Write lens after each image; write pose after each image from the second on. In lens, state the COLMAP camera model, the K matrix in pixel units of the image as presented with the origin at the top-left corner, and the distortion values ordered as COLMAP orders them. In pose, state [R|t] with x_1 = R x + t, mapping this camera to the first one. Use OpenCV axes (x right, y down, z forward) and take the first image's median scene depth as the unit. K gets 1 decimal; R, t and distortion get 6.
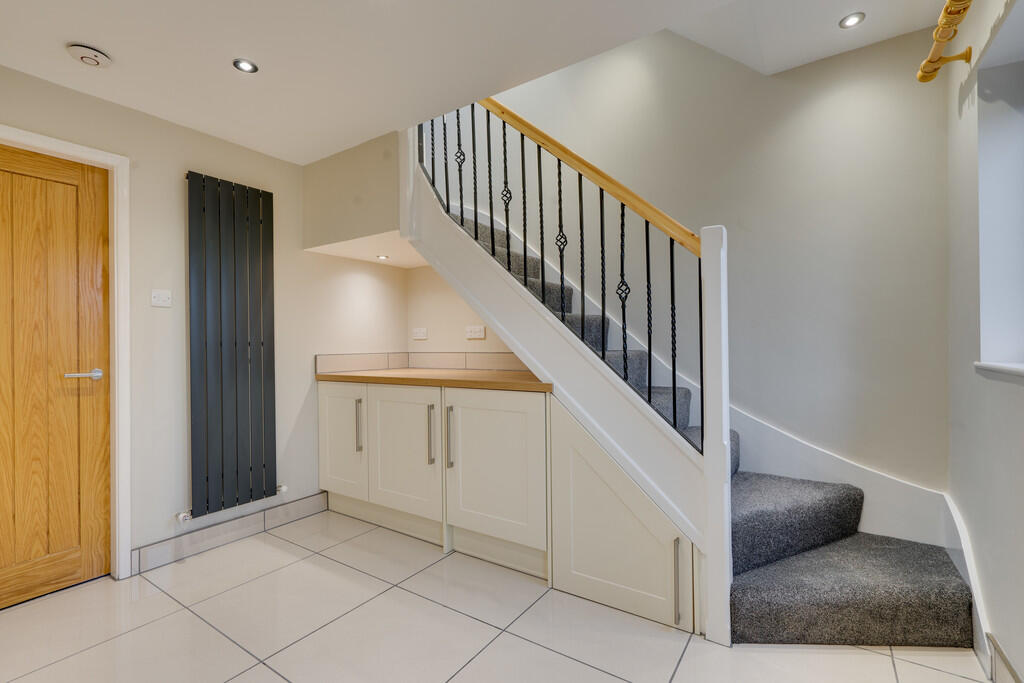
lens RADIAL K [[461.3, 0, 512.0], [0, 461.3, 341.5], [0, 0, 1]] dist [0.000309, 0.000152]
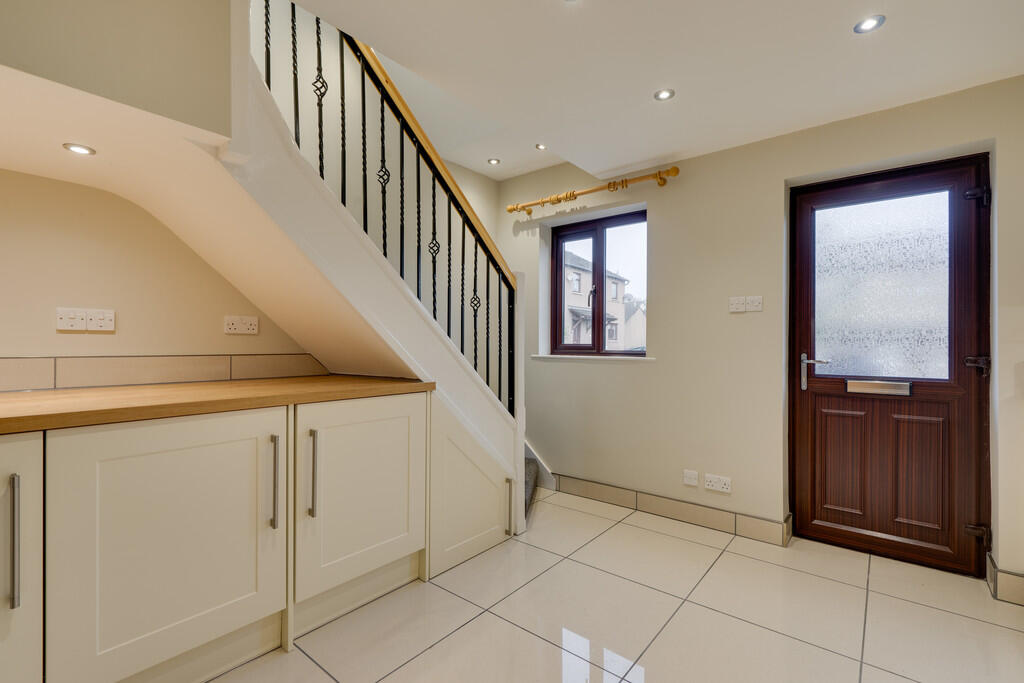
lens RADIAL K [[461.3, 0, 512.0], [0, 461.3, 341.5], [0, 0, 1]] dist [0.000309, 0.000152]
pose [[0.092429, 0.018108, 0.995555, -0.904942], [-0.011128, 0.999791, -0.017152, 0.014796], [-0.995657, -0.009493, 0.092611, 0.698712]]
